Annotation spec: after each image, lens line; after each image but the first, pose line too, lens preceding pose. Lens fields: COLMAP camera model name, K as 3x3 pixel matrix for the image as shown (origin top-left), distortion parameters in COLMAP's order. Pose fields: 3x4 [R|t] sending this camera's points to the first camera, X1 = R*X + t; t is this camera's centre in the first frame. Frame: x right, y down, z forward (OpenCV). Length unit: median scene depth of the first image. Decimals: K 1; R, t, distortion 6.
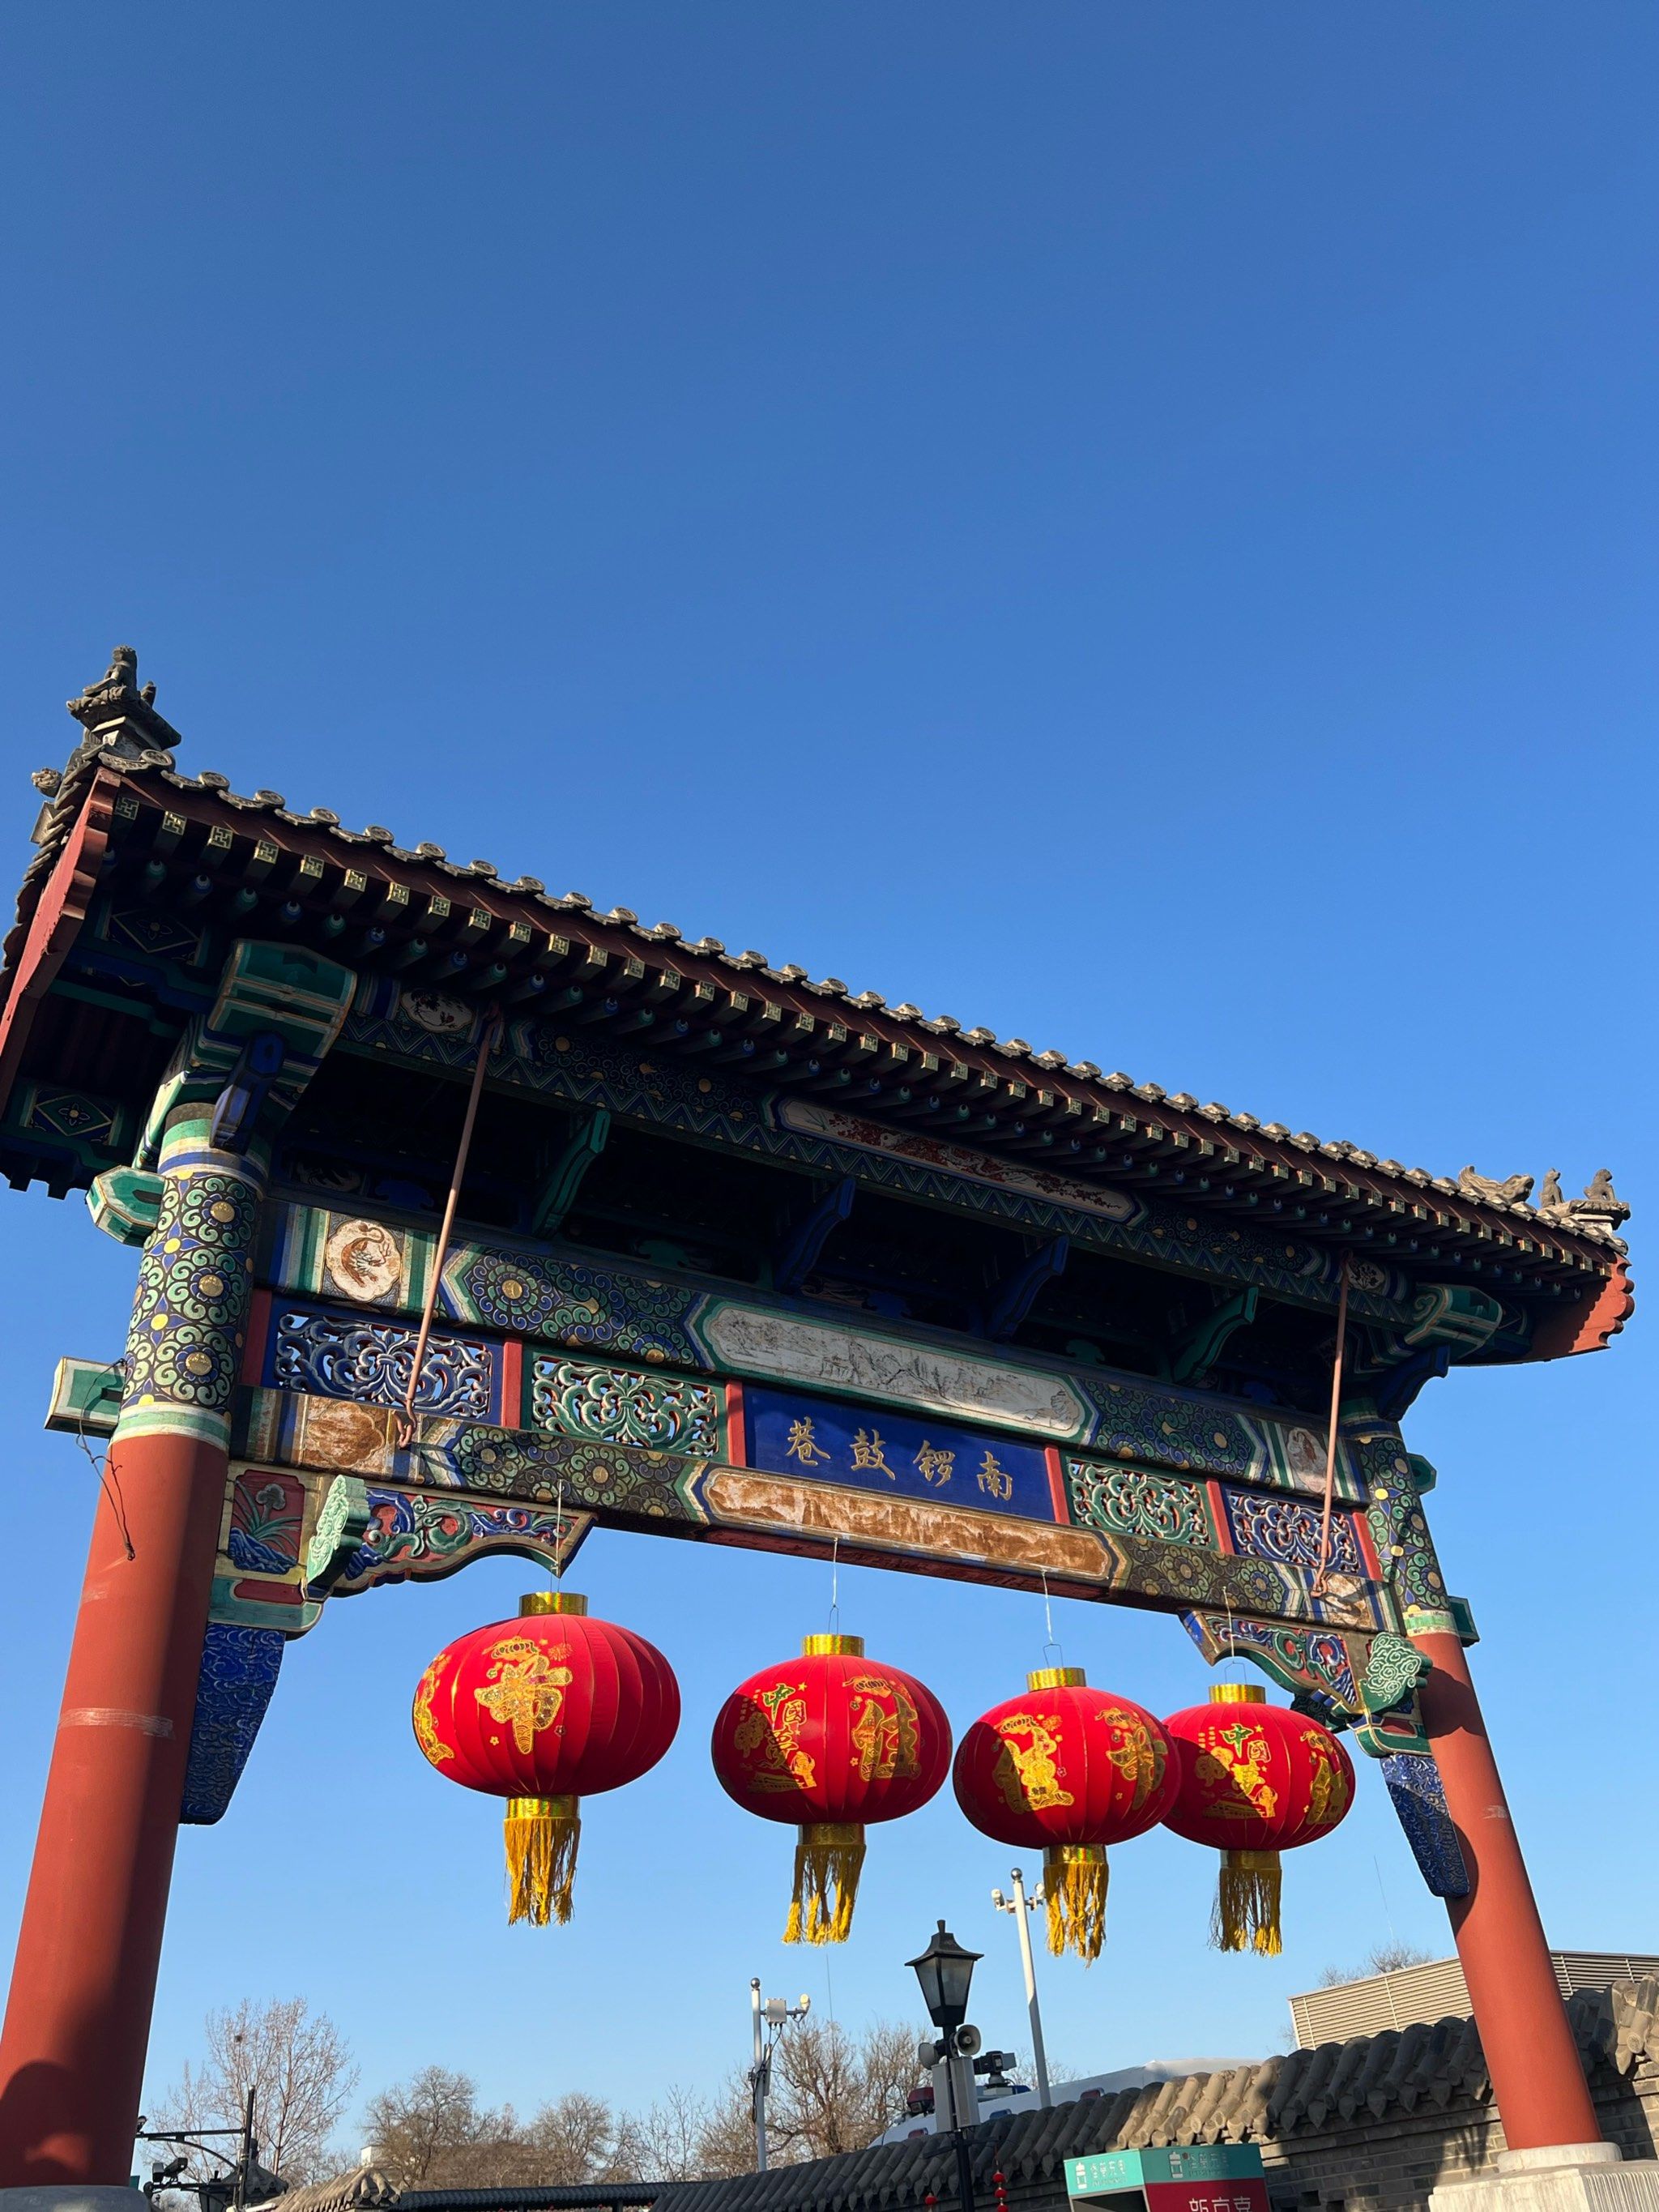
lens RADIAL K [[1746.8, 0, 823.3], [0, 1746.8, 1125.2], [0, 0, 1]] dist [0.089324, -0.029974]
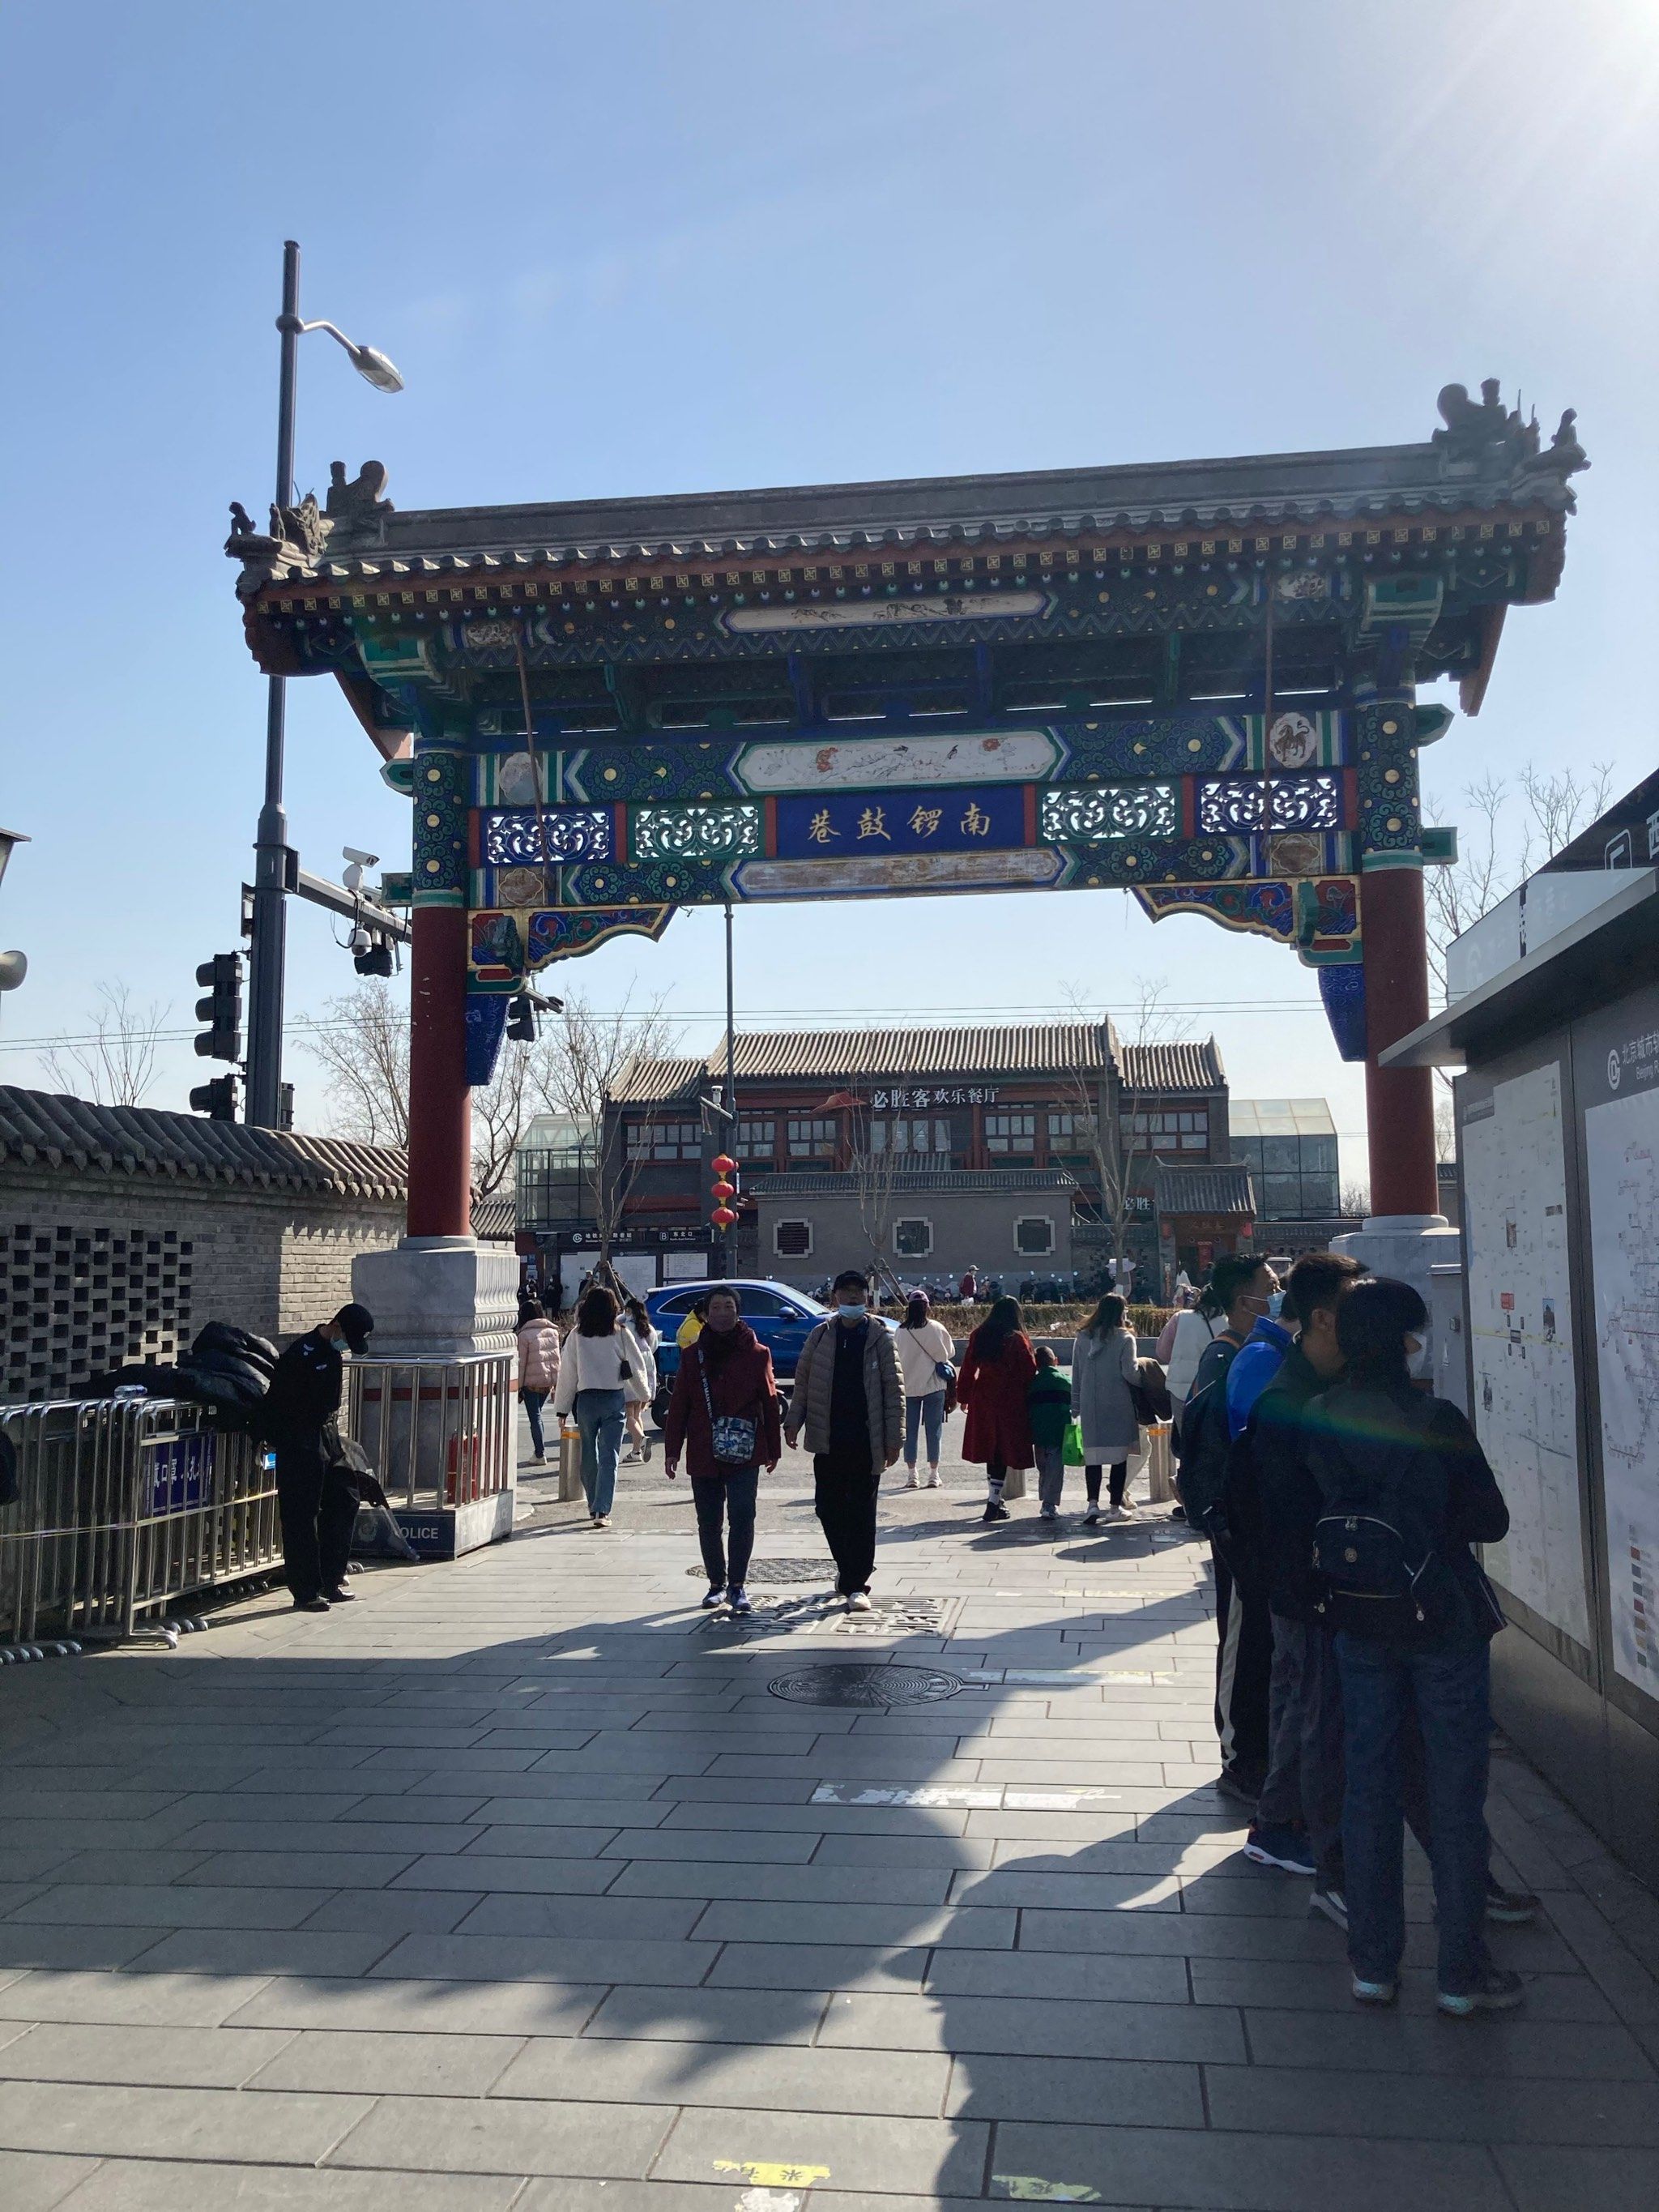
lens RADIAL K [[1881.0, 0, 845.9], [0, 1881.0, 1043.1], [0, 0, 1]] dist [0.111517, -0.026357]
pose [[0.782271, -0.020648, -0.622596, 1.009643], [0.317524, 0.873085, 0.370003, -0.250749], [0.535939, -0.487132, 0.689545, -0.201900]]
